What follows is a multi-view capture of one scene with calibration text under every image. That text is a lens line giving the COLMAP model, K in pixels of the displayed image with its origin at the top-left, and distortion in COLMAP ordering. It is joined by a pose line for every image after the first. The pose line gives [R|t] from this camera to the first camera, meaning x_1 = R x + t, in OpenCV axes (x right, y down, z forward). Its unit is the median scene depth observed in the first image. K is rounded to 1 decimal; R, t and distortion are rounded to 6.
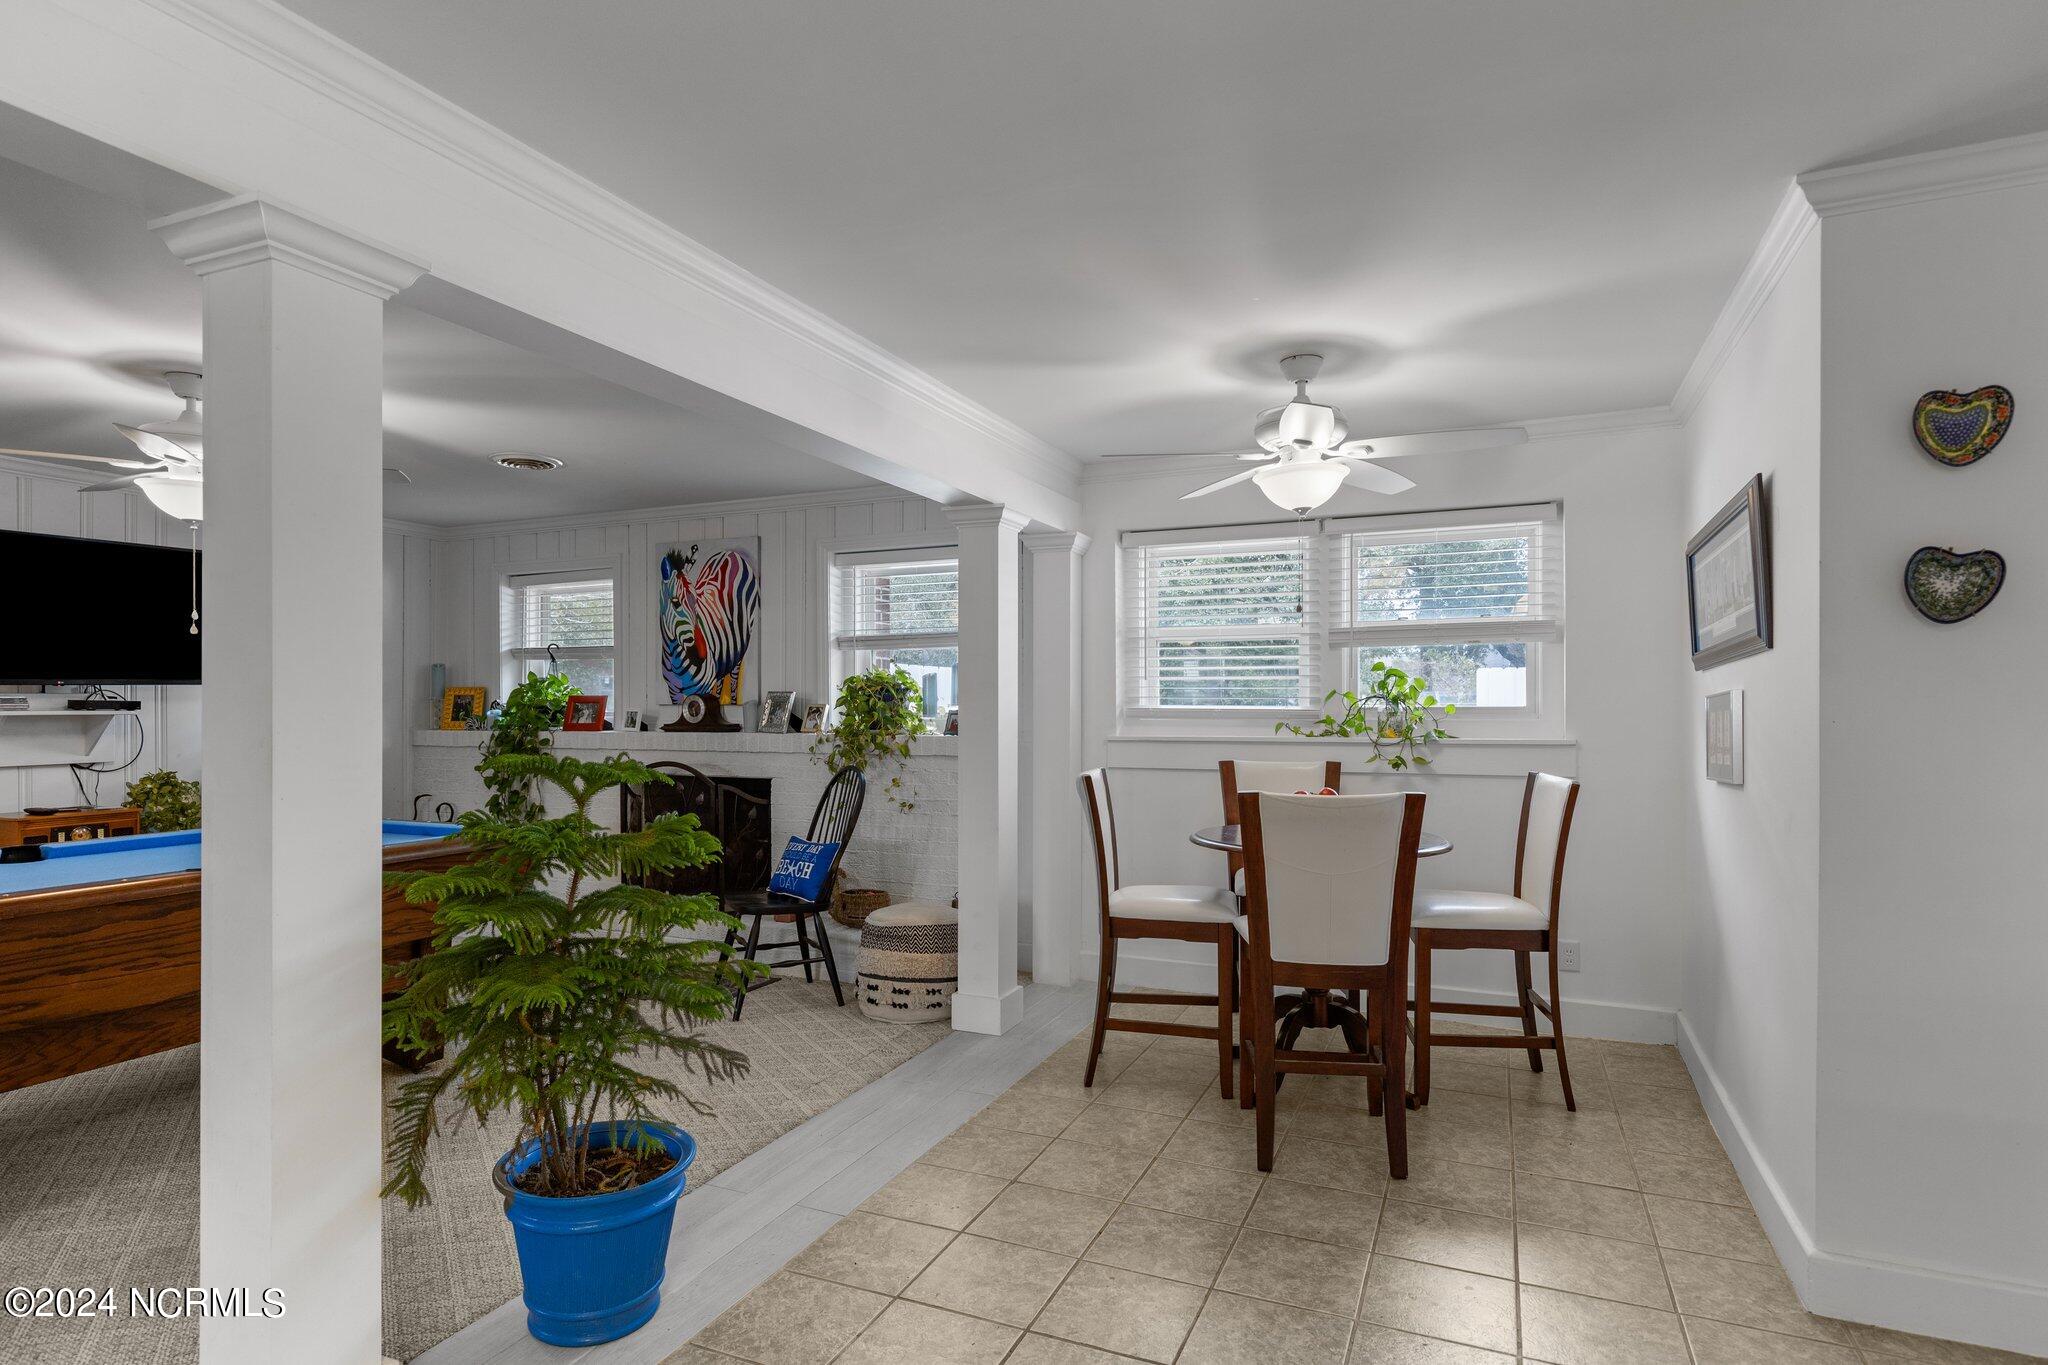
lens RADIAL K [[1098.7, 0, 1026.8], [0, 1098.7, 689.7], [0, 0, 1]] dist [0.002063, 0.000192]
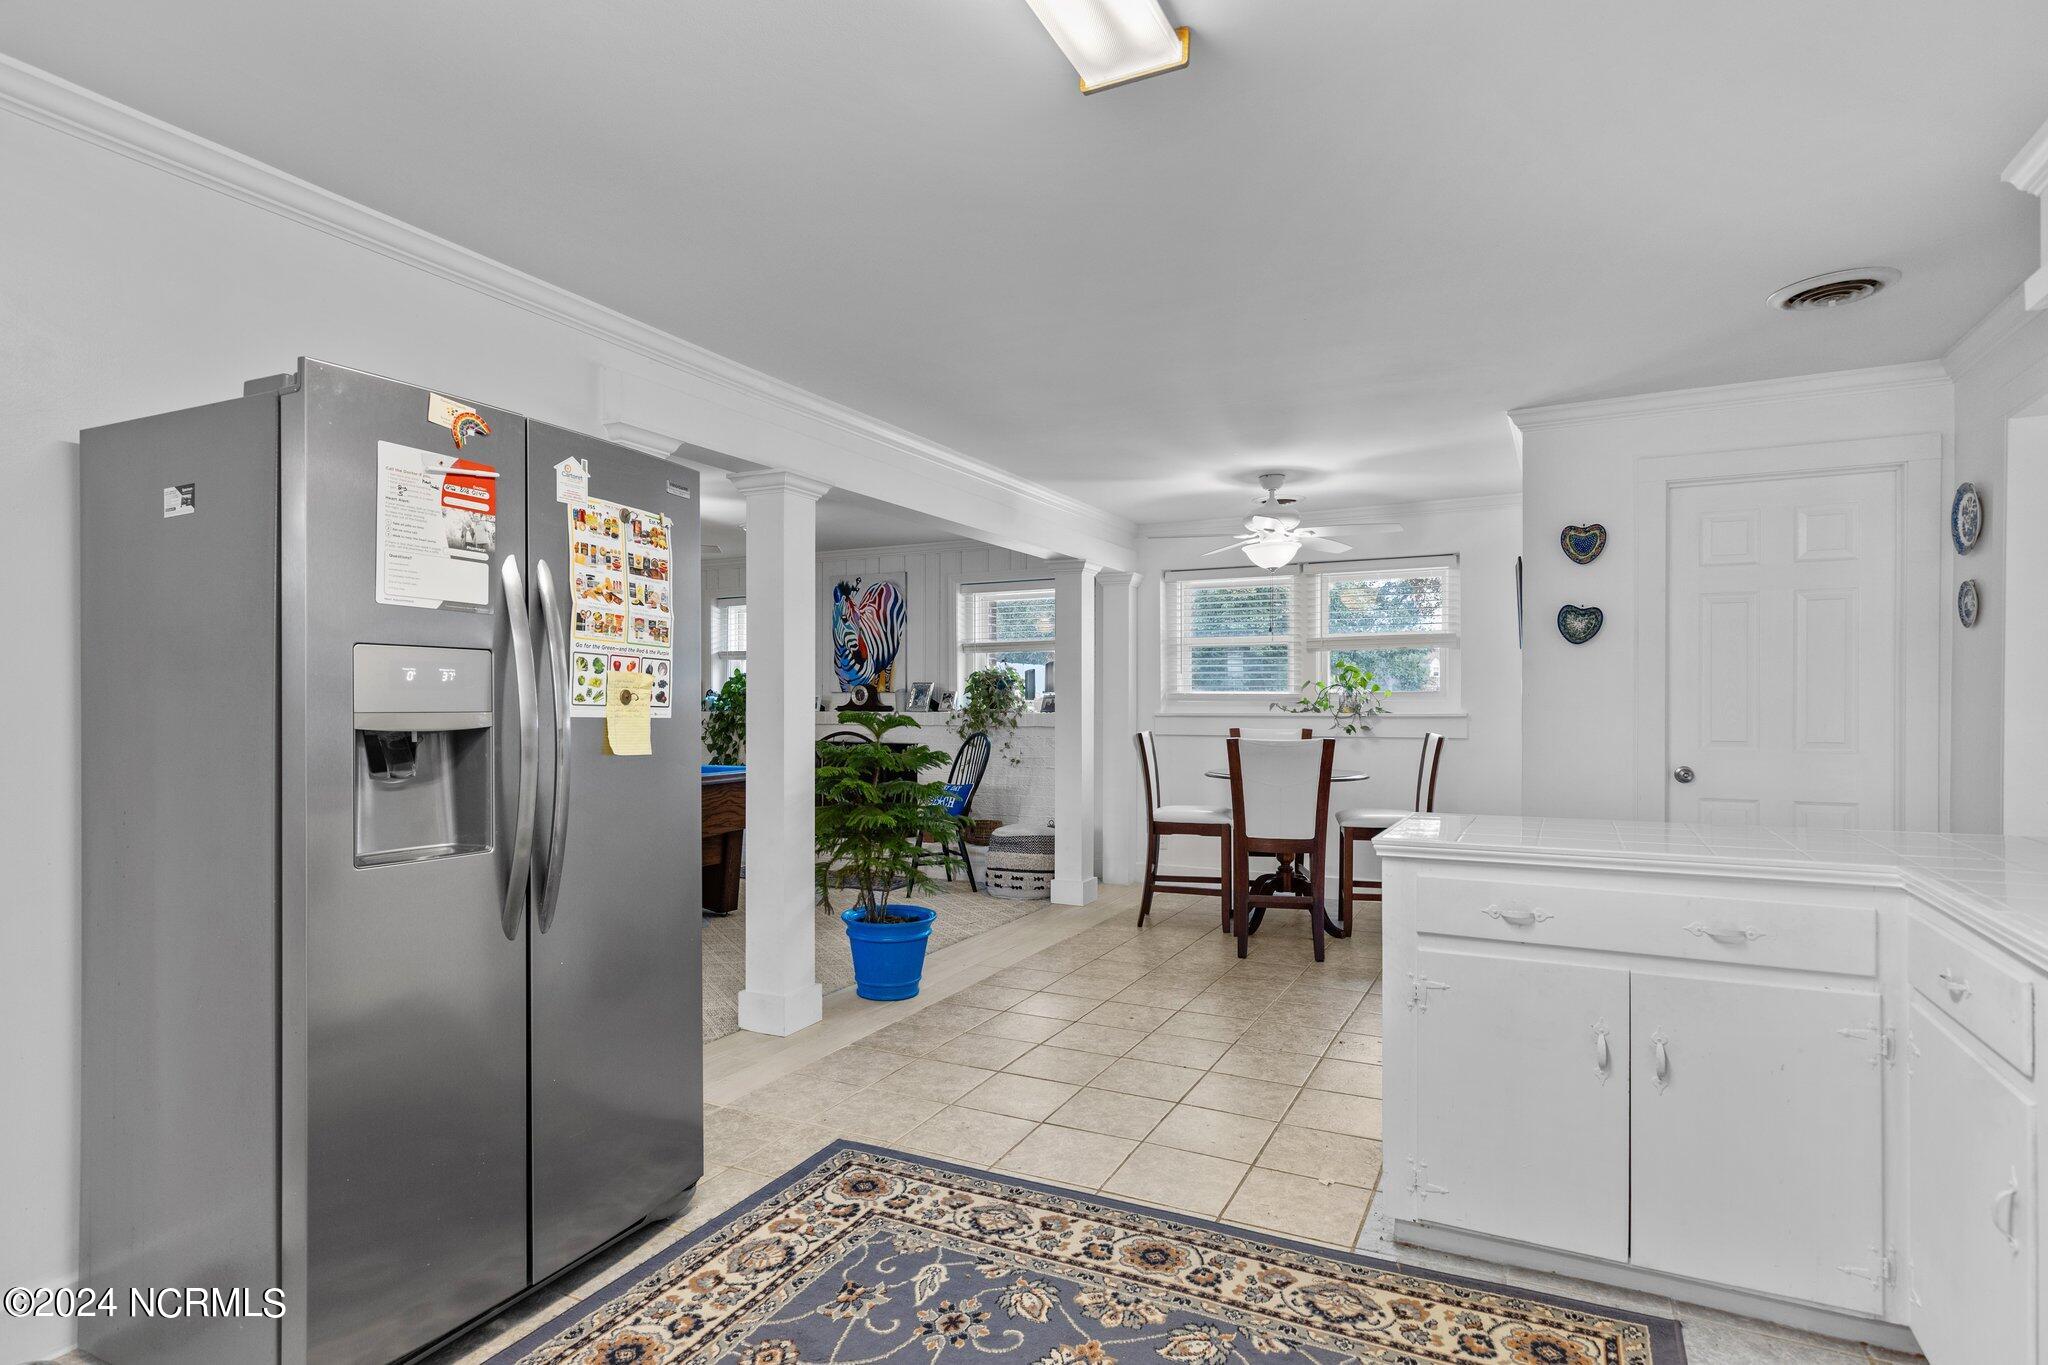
lens RADIAL K [[1098.7, 0, 1013.8], [0, 1098.7, 686.6], [0, 0, 1]] dist [0.002063, 0.000192]
pose [[0.997854, -0.000033, -0.065478, -0.019073], [0.000087, 1.000000, 0.000827, 0.007152], [0.065478, -0.000831, 0.997854, -0.505306]]
